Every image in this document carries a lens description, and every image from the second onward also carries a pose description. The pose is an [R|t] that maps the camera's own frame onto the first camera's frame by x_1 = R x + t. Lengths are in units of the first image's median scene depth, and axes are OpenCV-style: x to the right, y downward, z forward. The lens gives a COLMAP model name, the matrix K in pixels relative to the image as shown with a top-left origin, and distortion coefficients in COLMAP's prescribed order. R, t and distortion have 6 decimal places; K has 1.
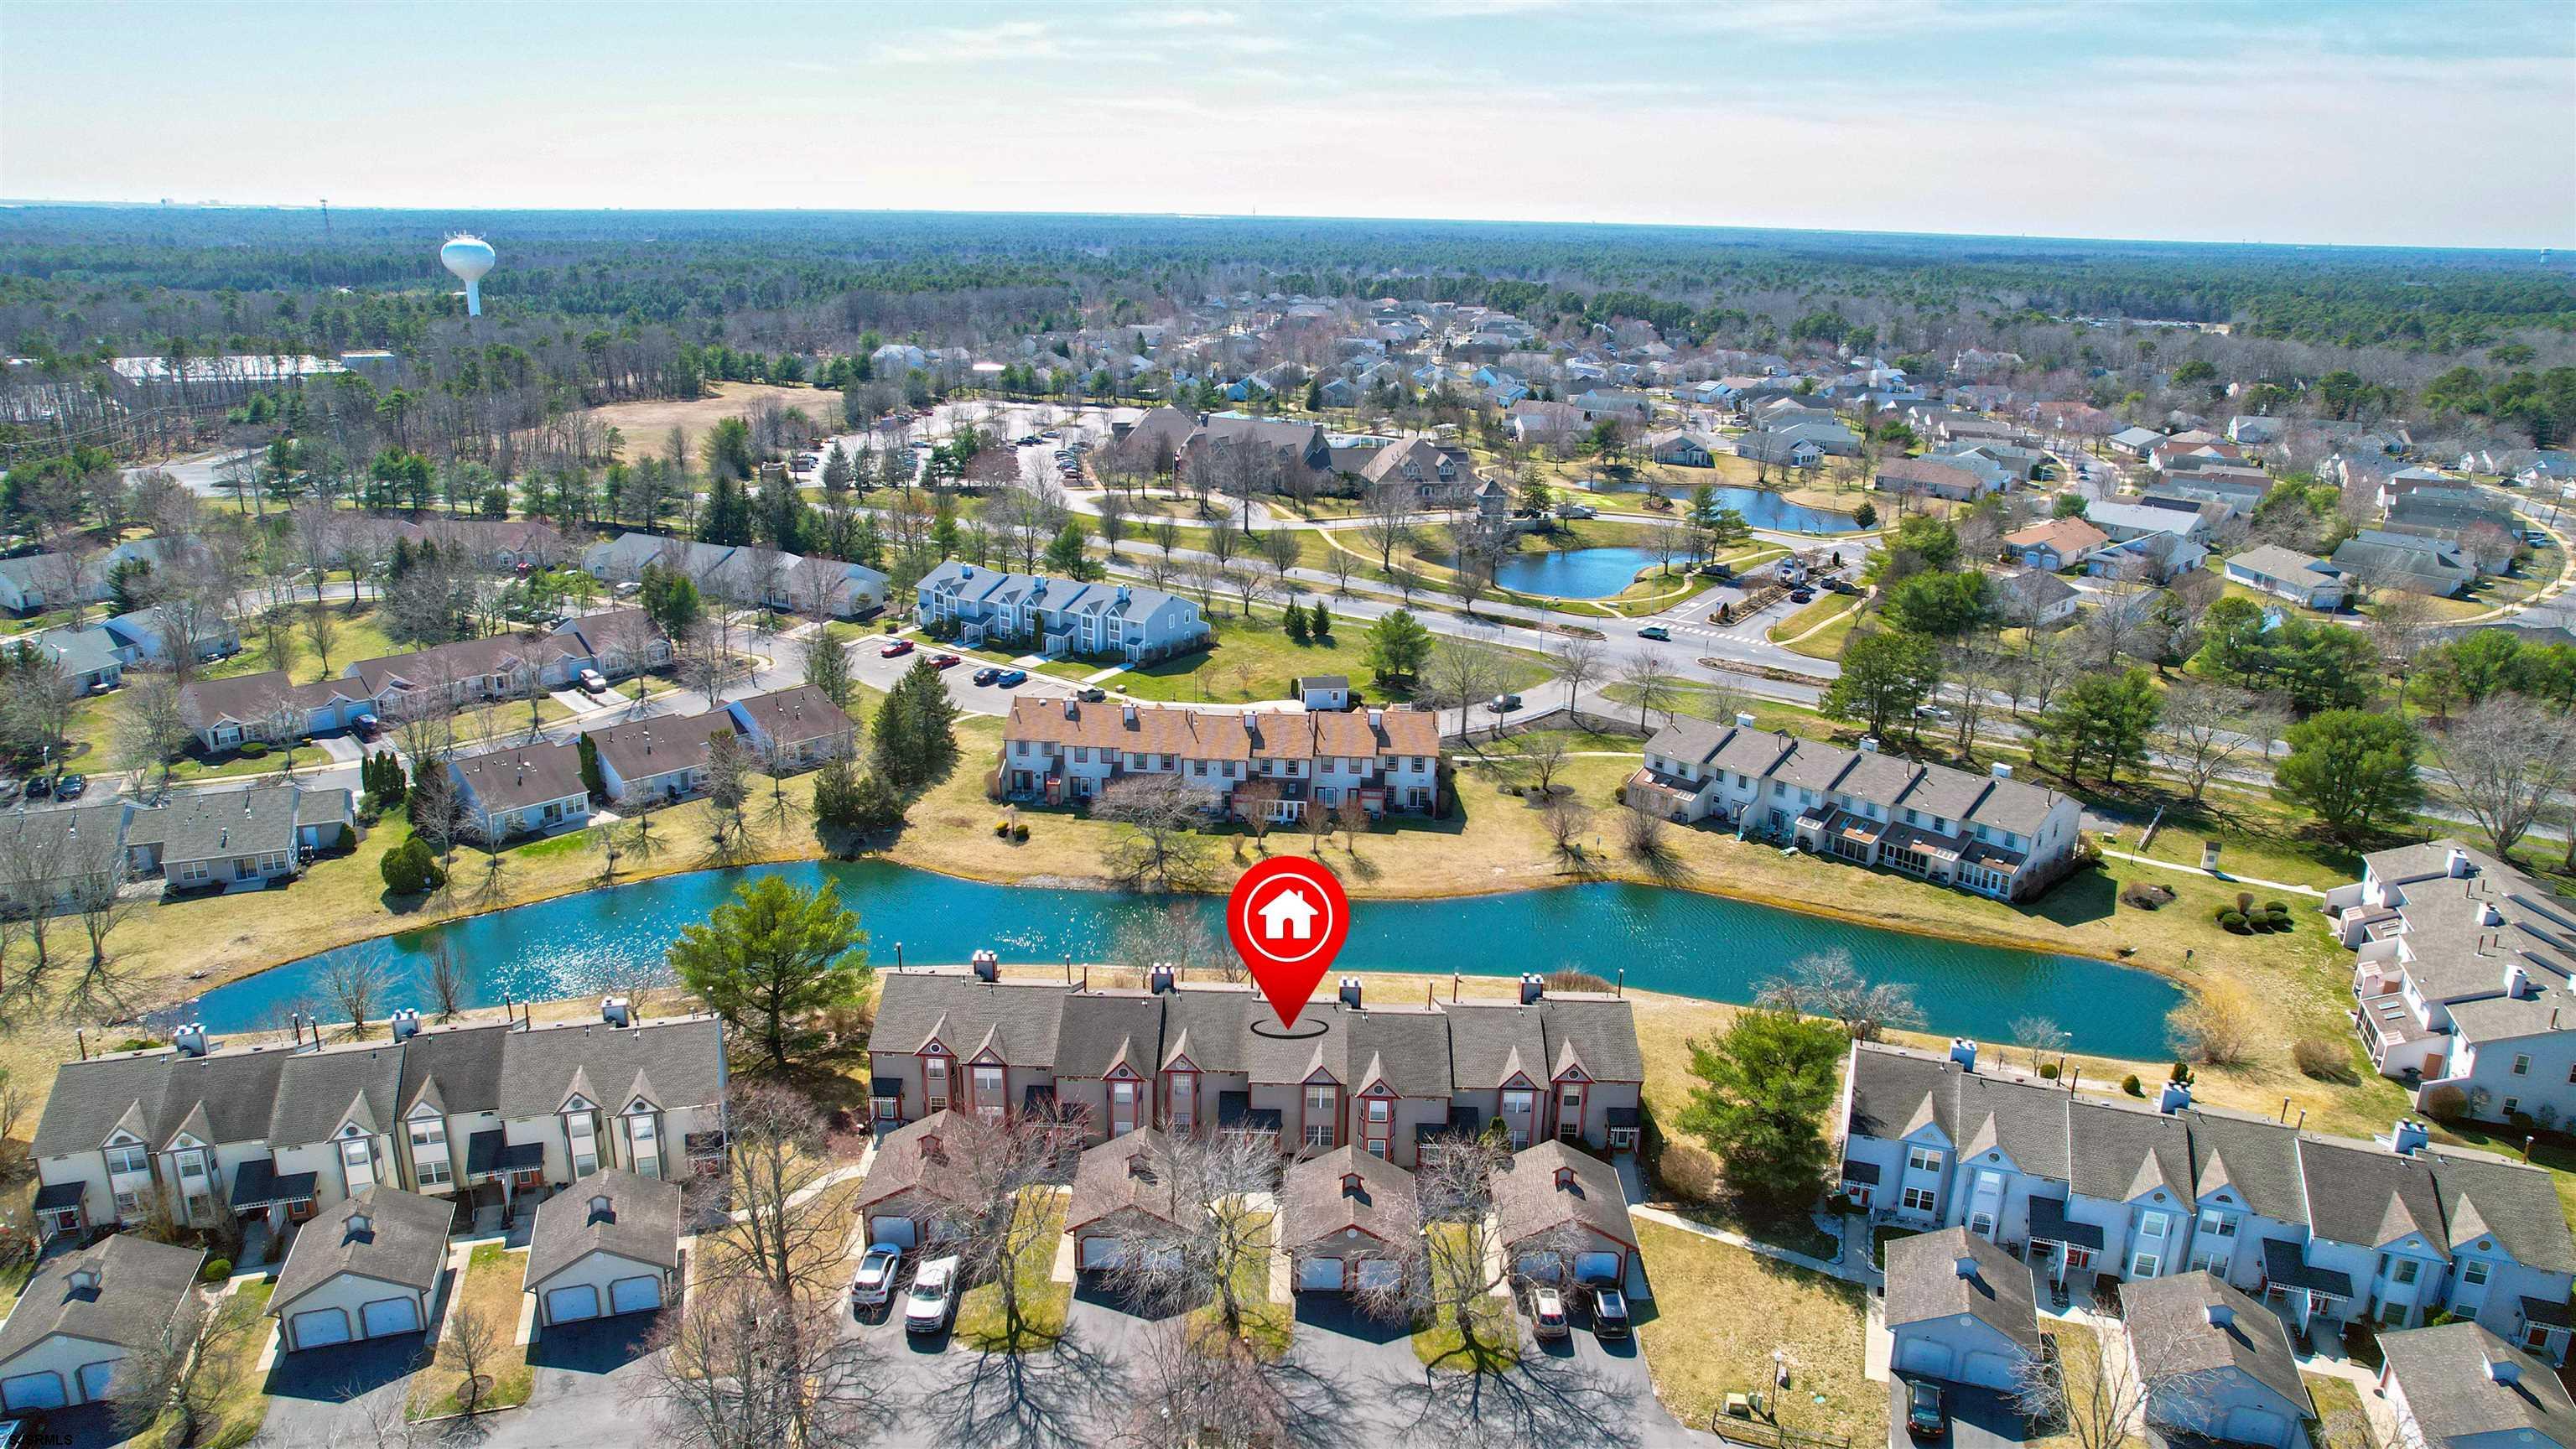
lens RADIAL K [[1821.5, 0, 1288.0], [0, 1821.5, 724.5], [0, 0, 1]] dist [-0.057684, -0.000737]
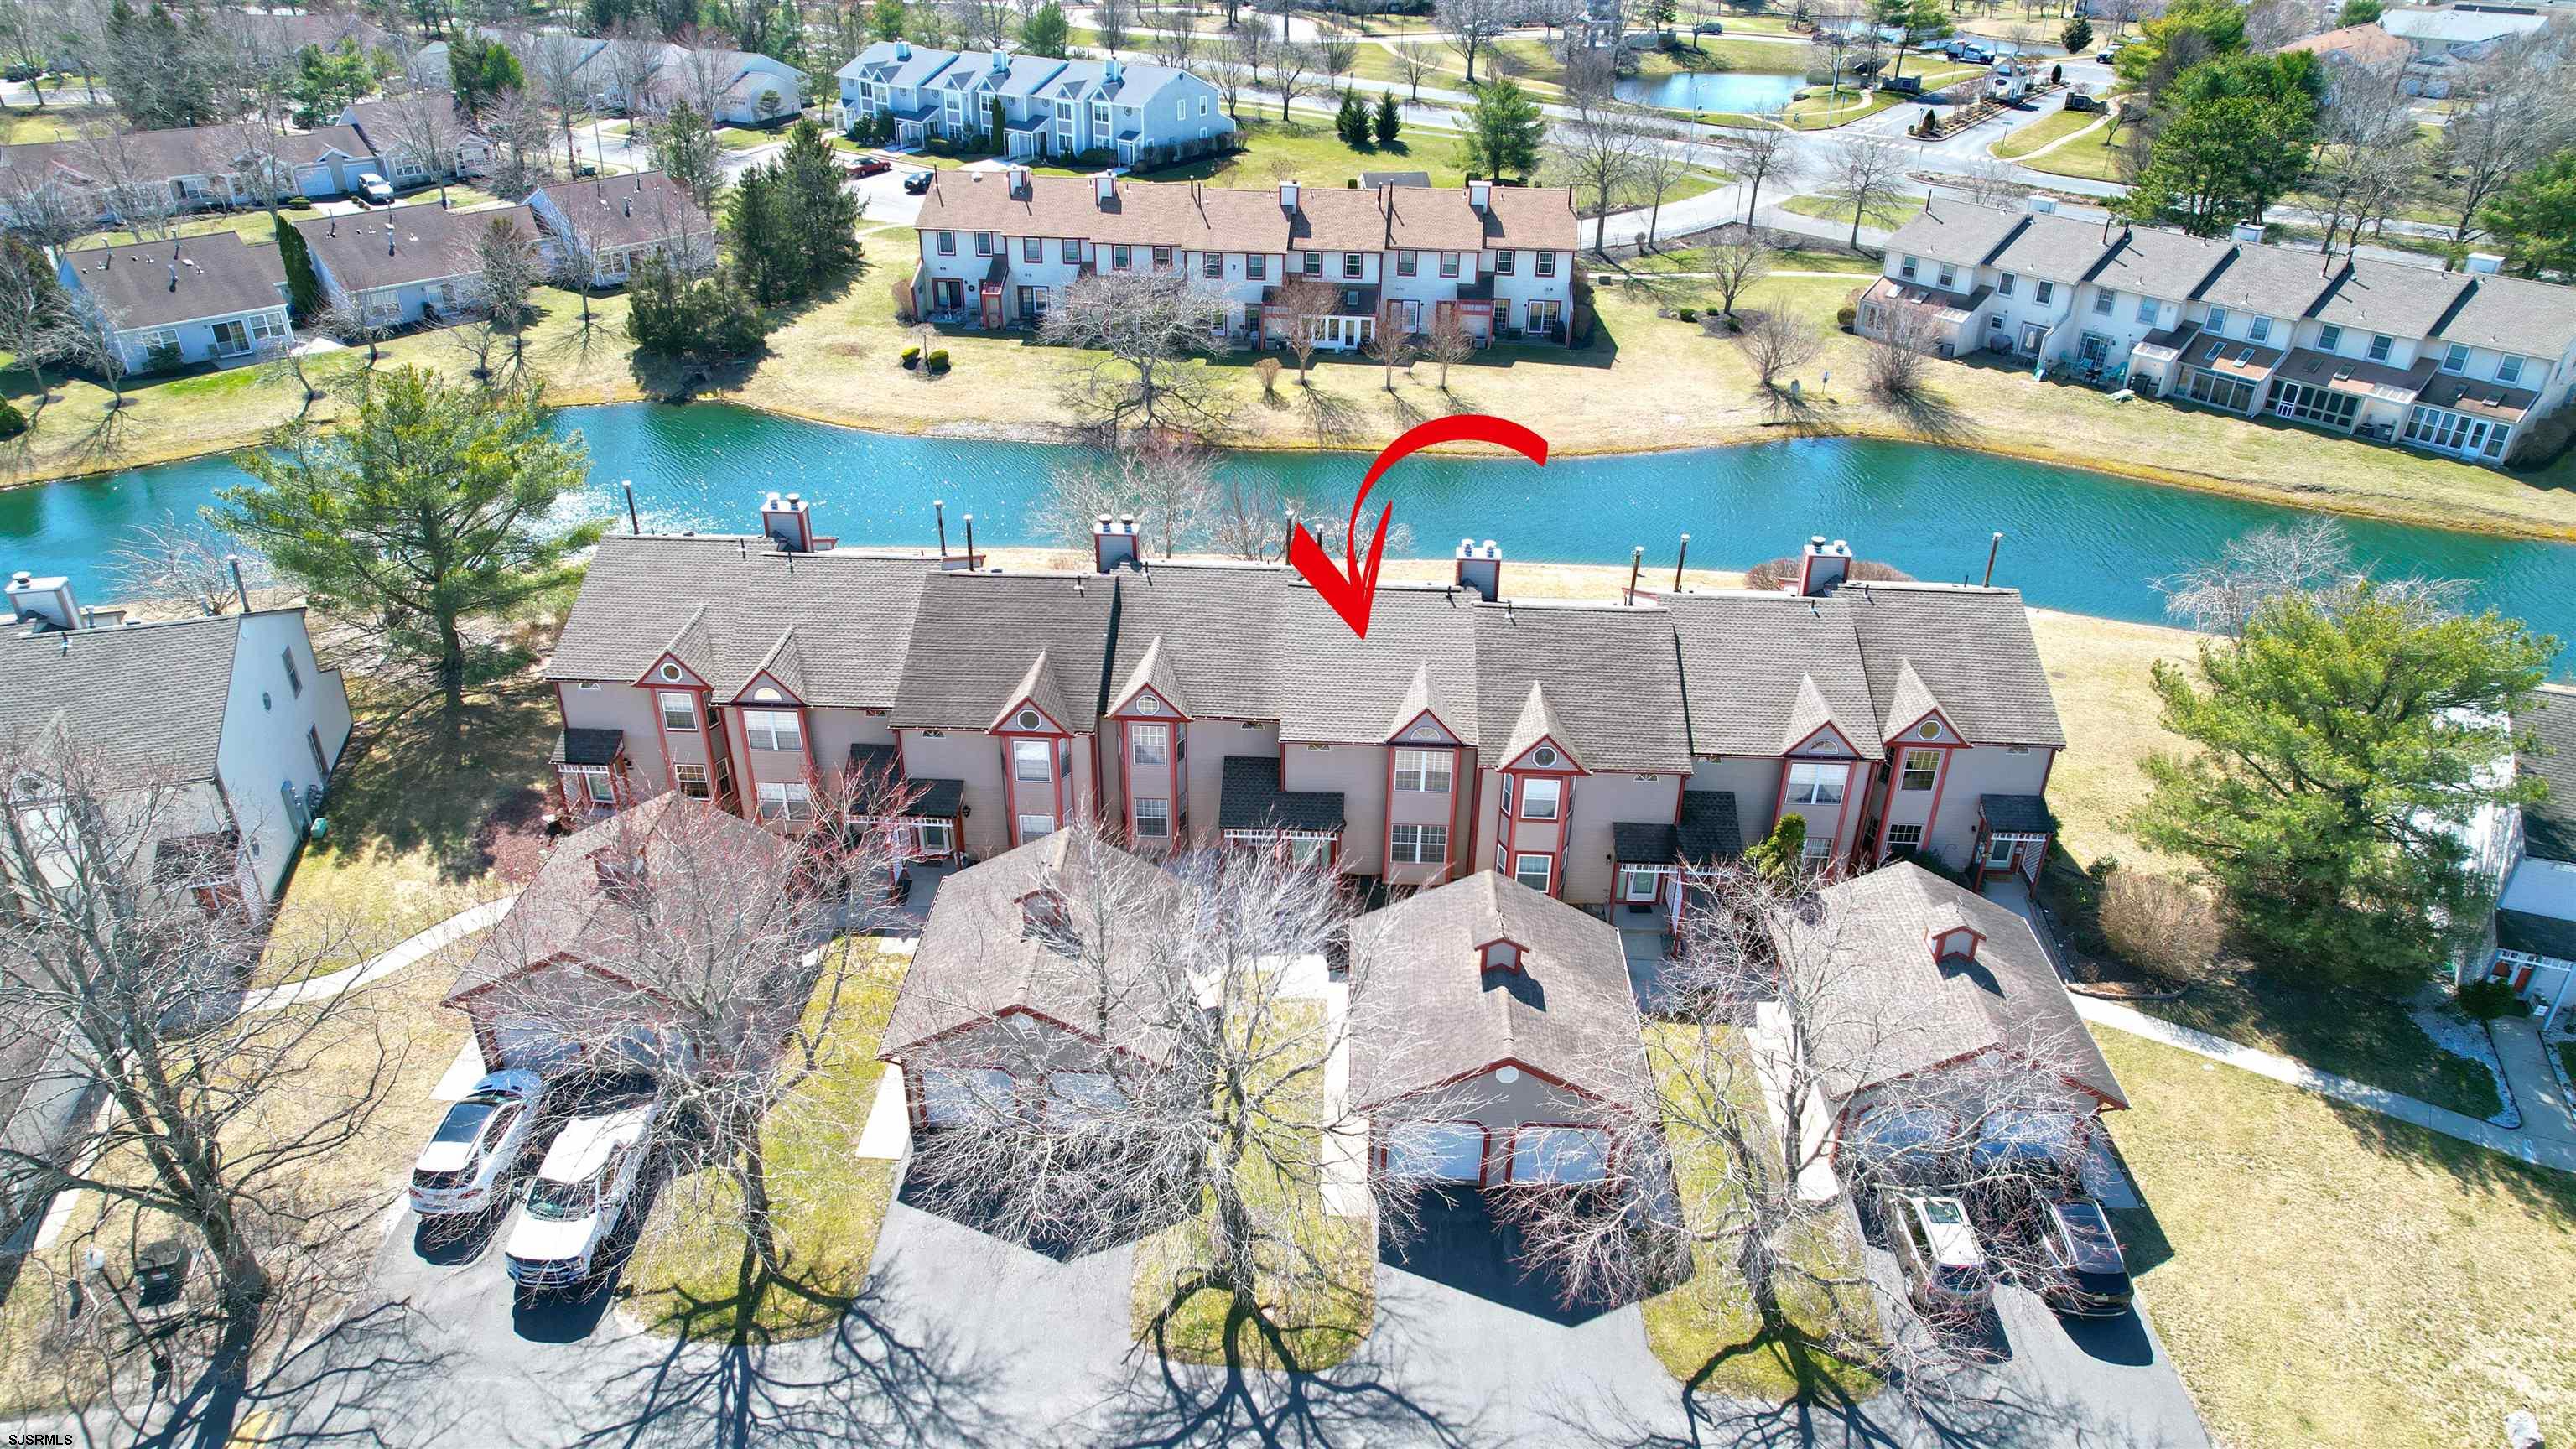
lens RADIAL K [[1821.5, 0, 1288.0], [0, 1821.5, 724.5], [0, 0, 1]] dist [-0.057684, -0.000737]
pose [[0.999721, 0.006119, -0.022793, -0.005367], [-0.001792, 0.982696, 0.185215, 0.066884], [0.023532, -0.185122, 0.982434, 0.340842]]
